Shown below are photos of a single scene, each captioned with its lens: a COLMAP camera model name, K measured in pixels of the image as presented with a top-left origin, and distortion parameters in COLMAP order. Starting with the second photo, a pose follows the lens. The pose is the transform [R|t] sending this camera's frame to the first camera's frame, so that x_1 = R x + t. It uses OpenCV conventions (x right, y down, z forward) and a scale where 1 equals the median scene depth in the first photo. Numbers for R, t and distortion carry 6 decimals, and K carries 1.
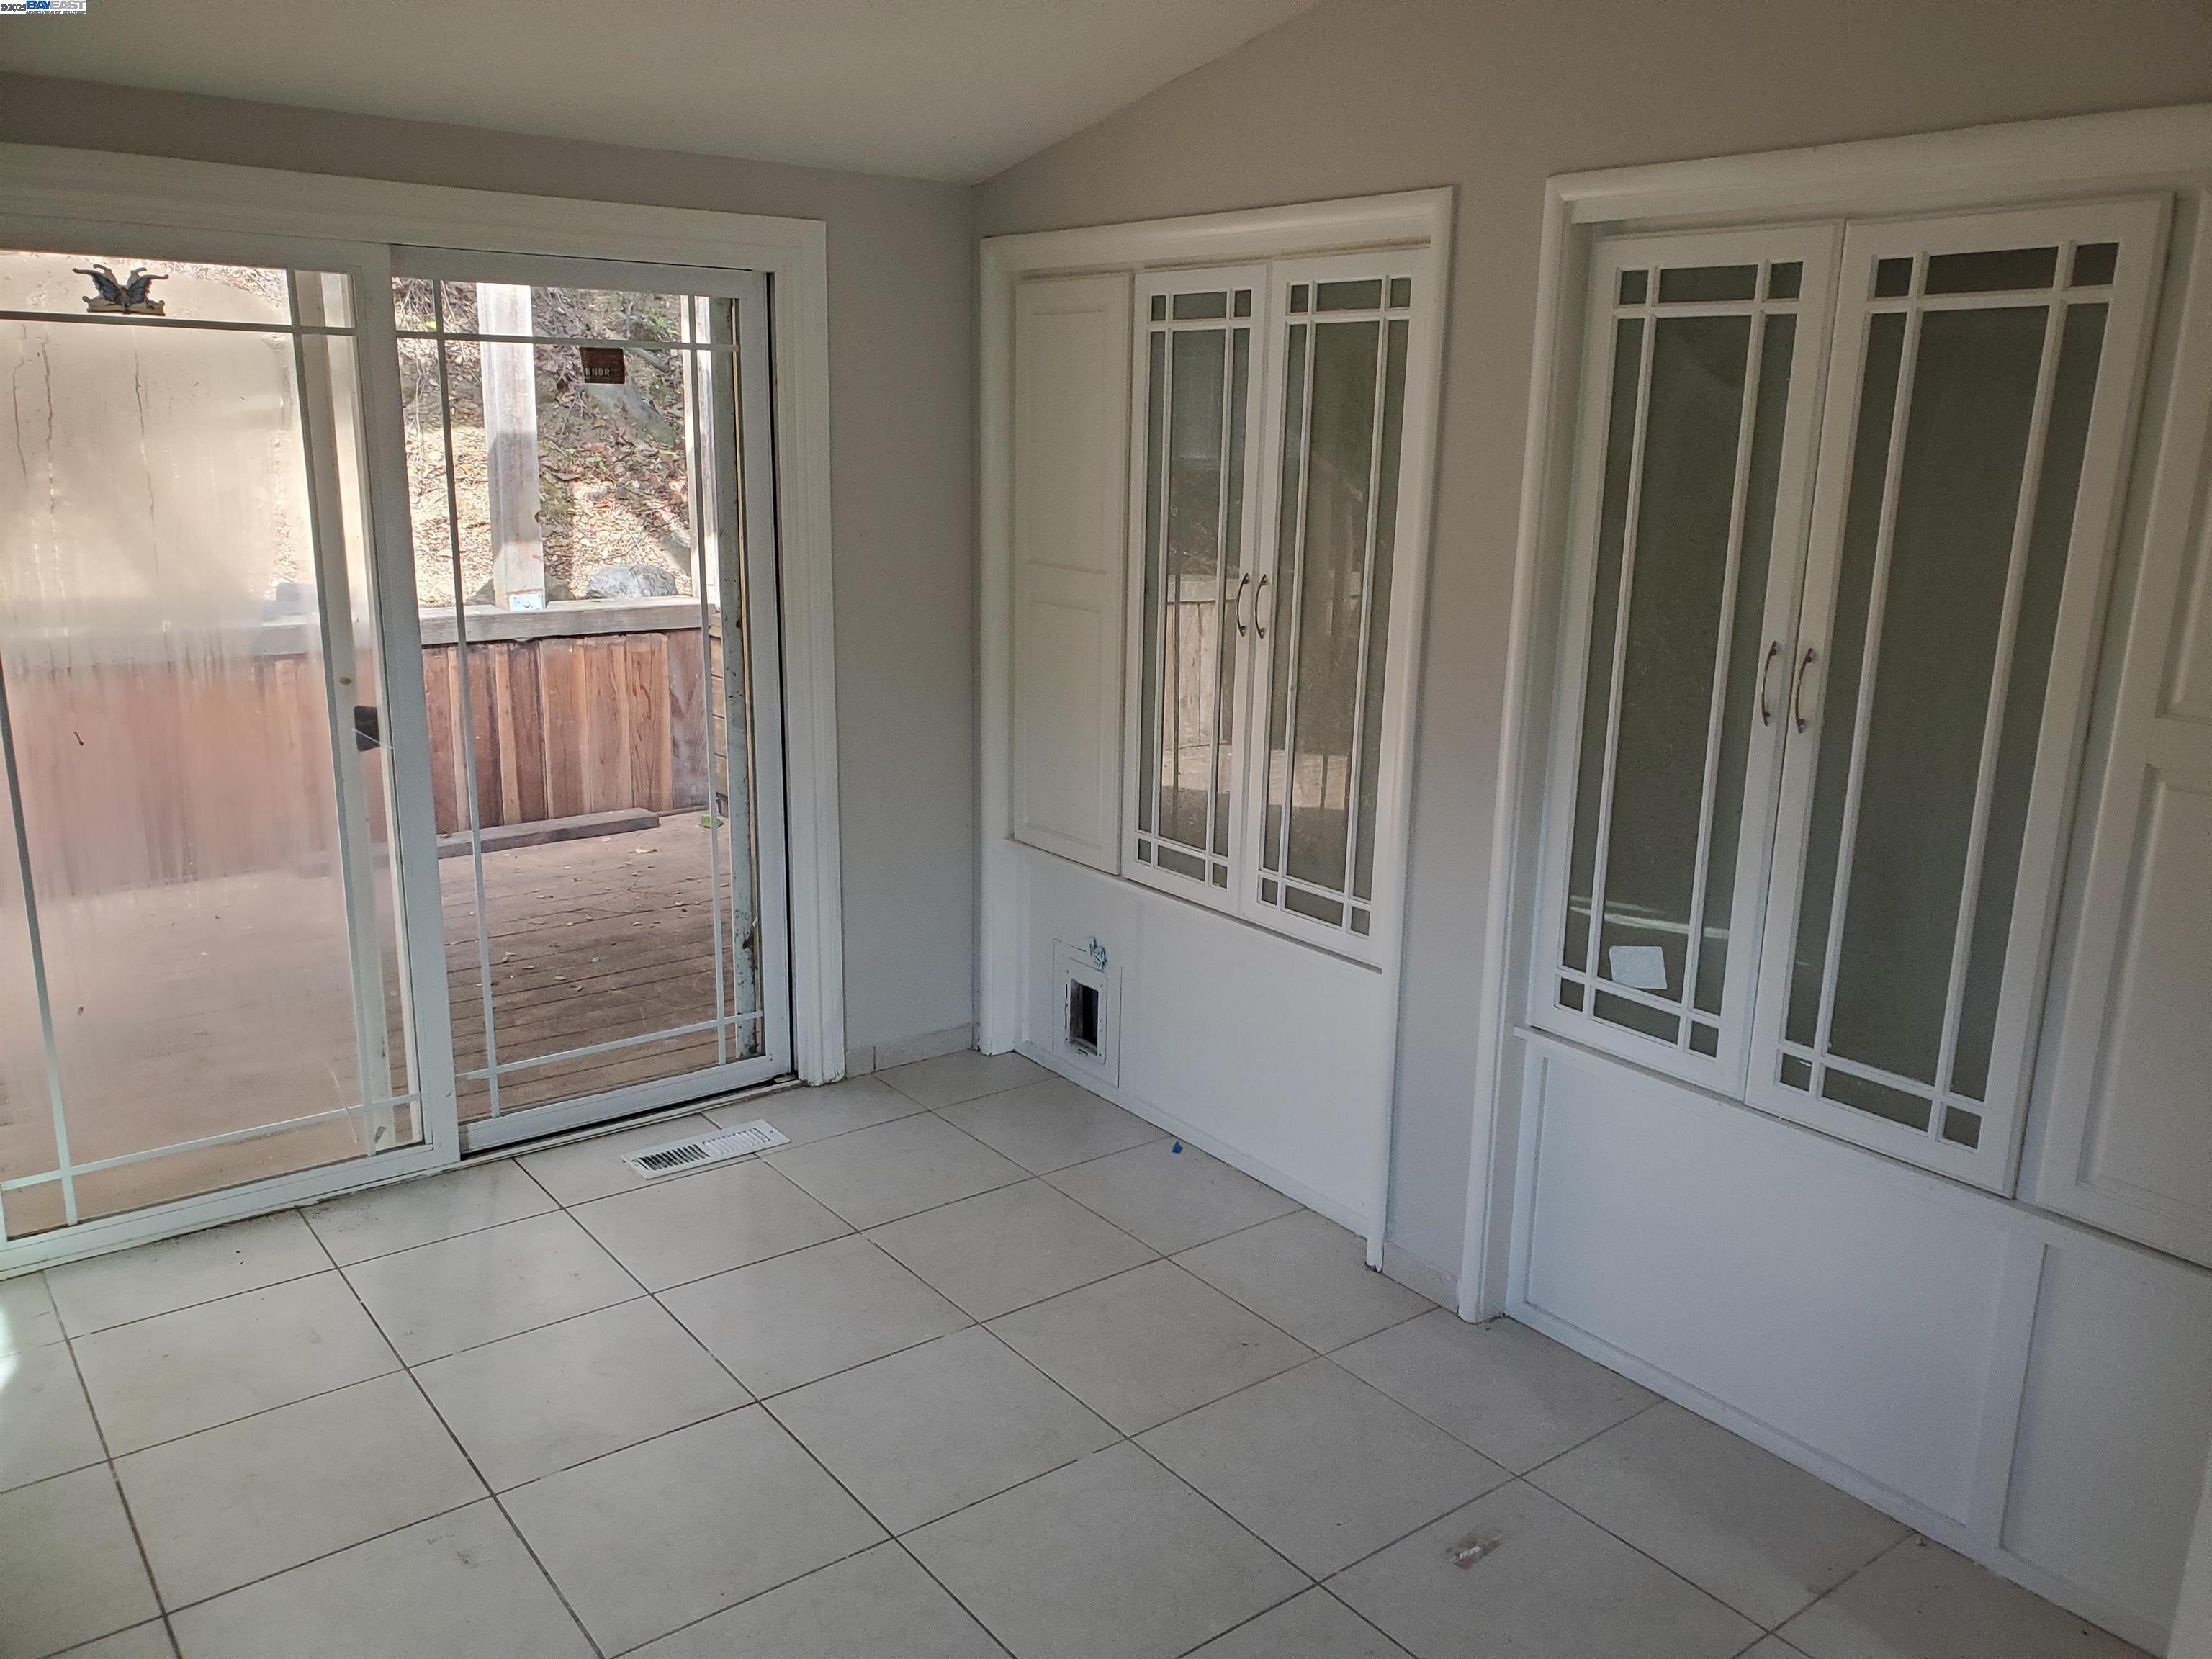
lens RADIAL K [[1728.1, 0, 1110.0], [0, 1728.1, 858.9], [0, 0, 1]] dist [0.004531, 0.001661]
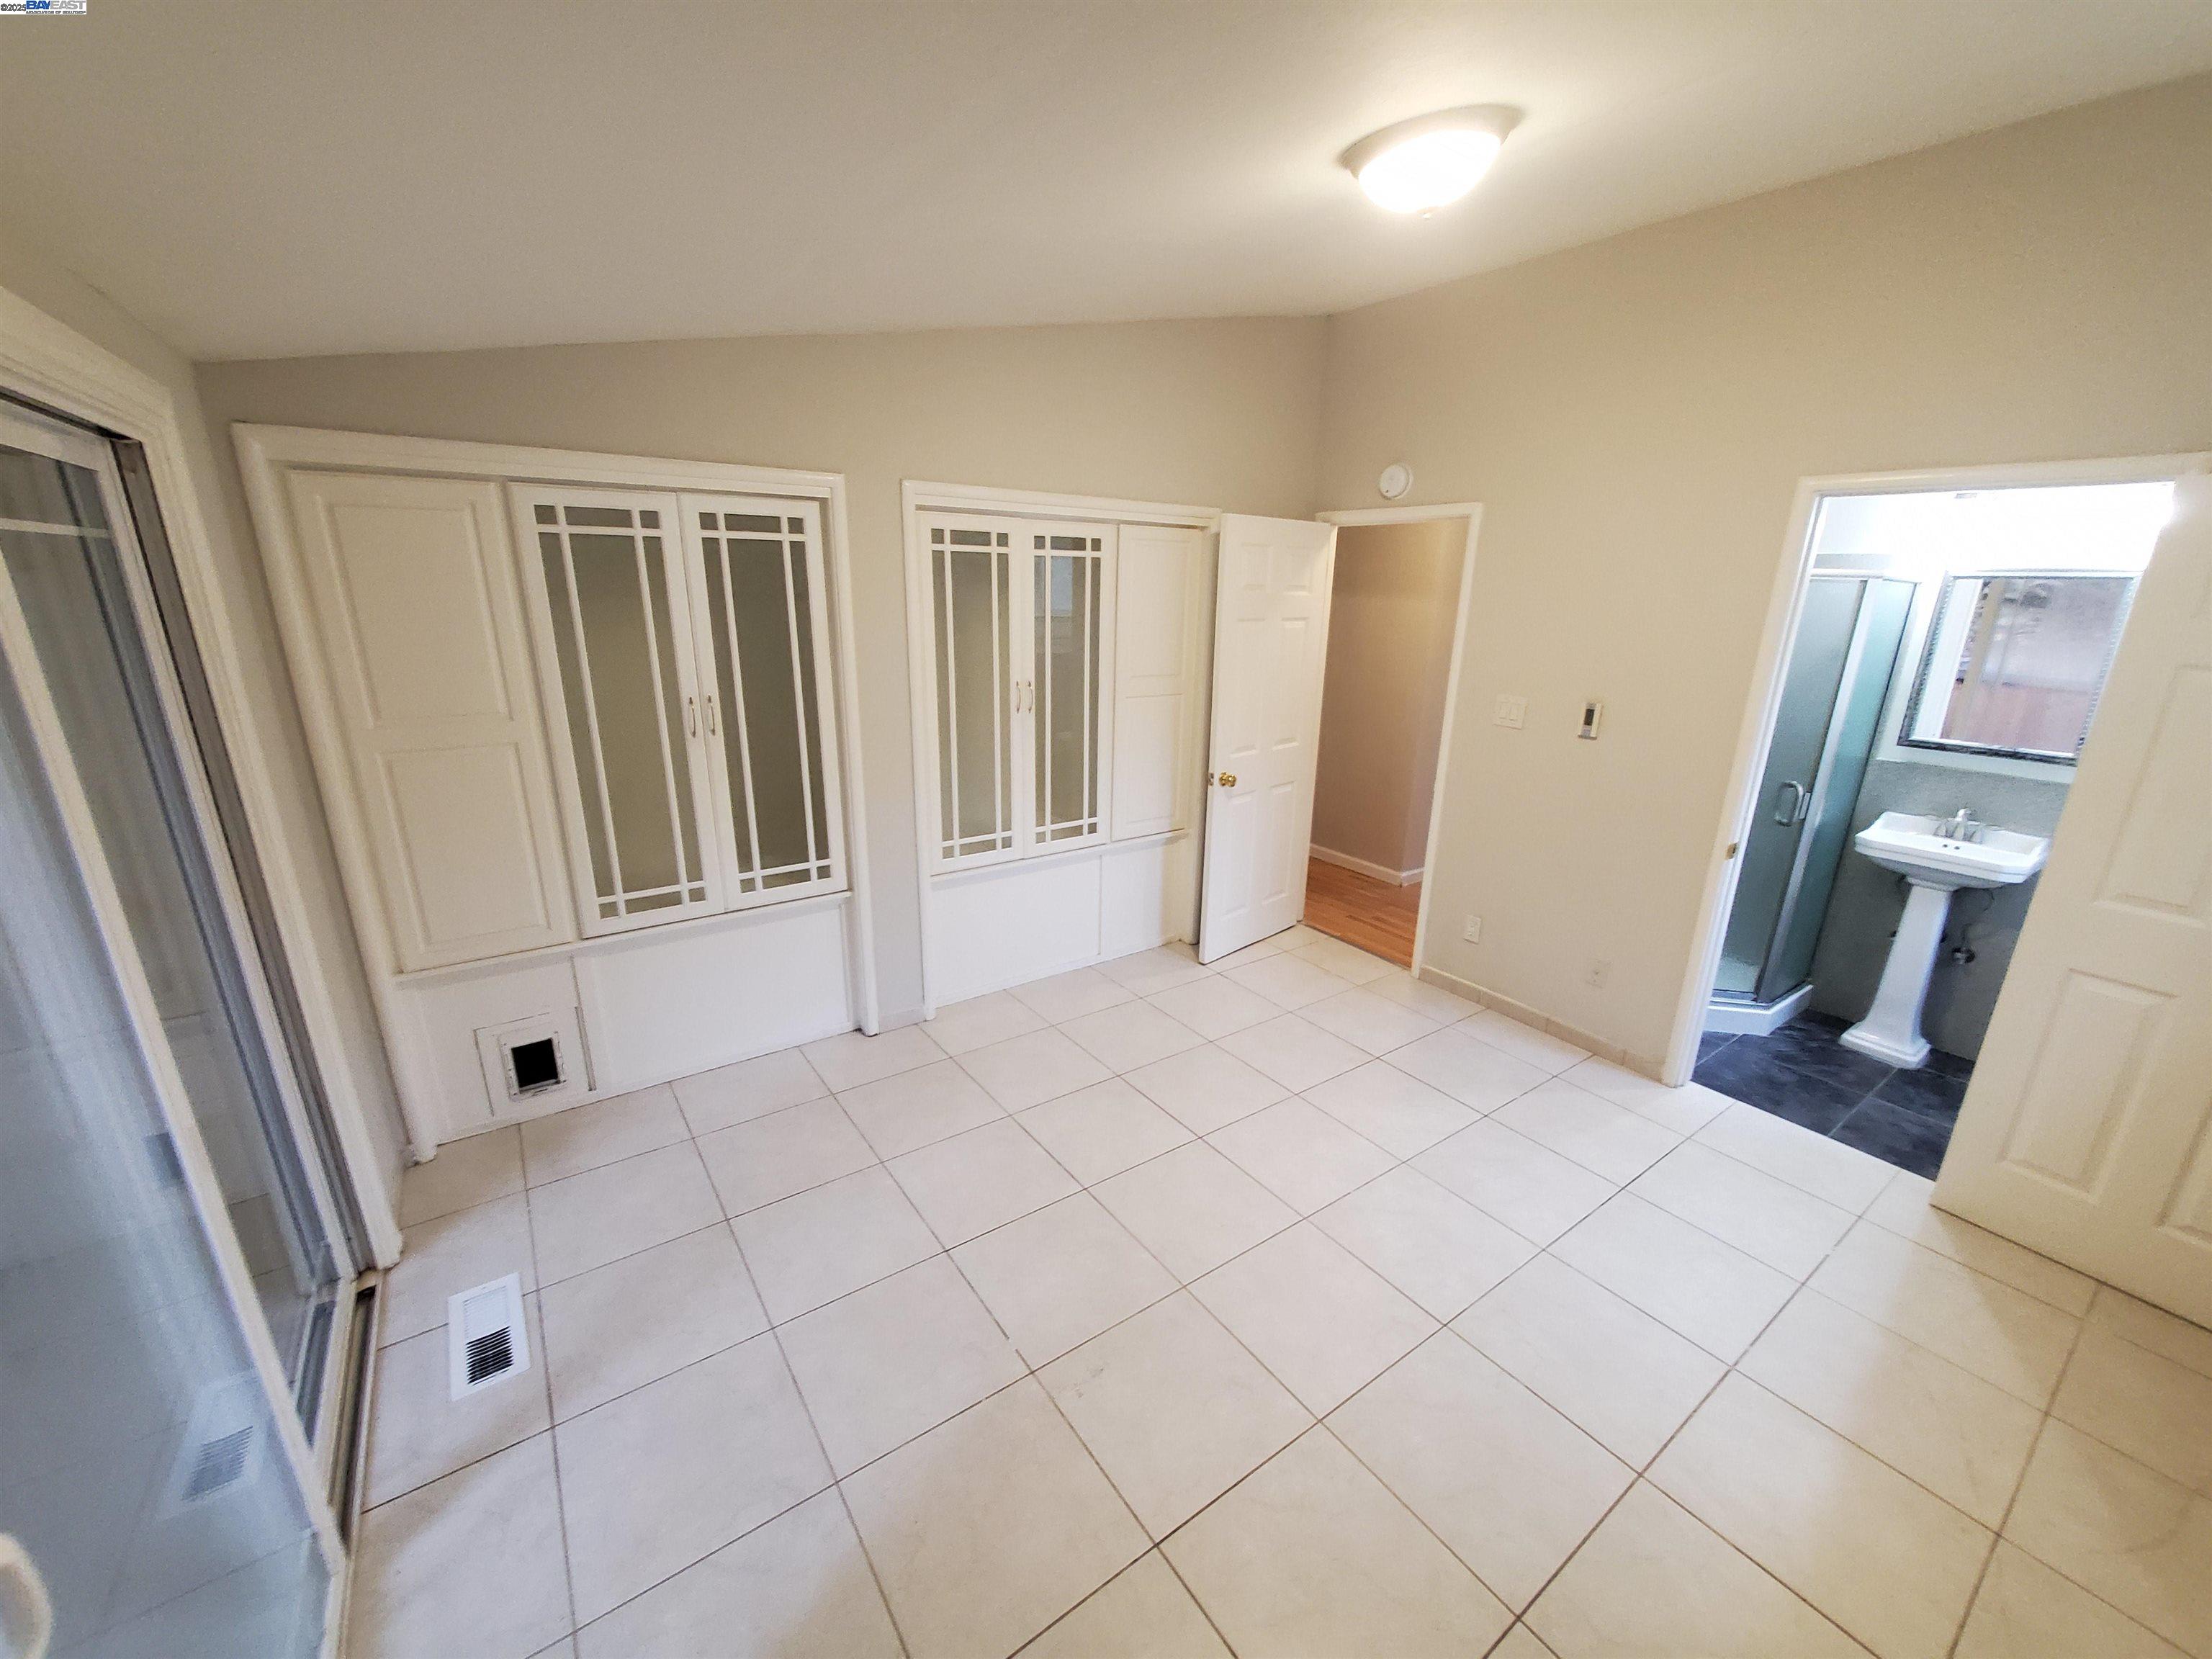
lens RADIAL K [[873.4, 0, 1094.7], [0, 873.4, 845.2], [0, 0, 1]] dist [-0.000594, -0.002506]
pose [[0.037261, -0.287388, 0.957089, -0.651132], [0.247095, 0.930663, 0.269833, -0.152188], [-0.968275, 0.226437, 0.105689, 0.556109]]
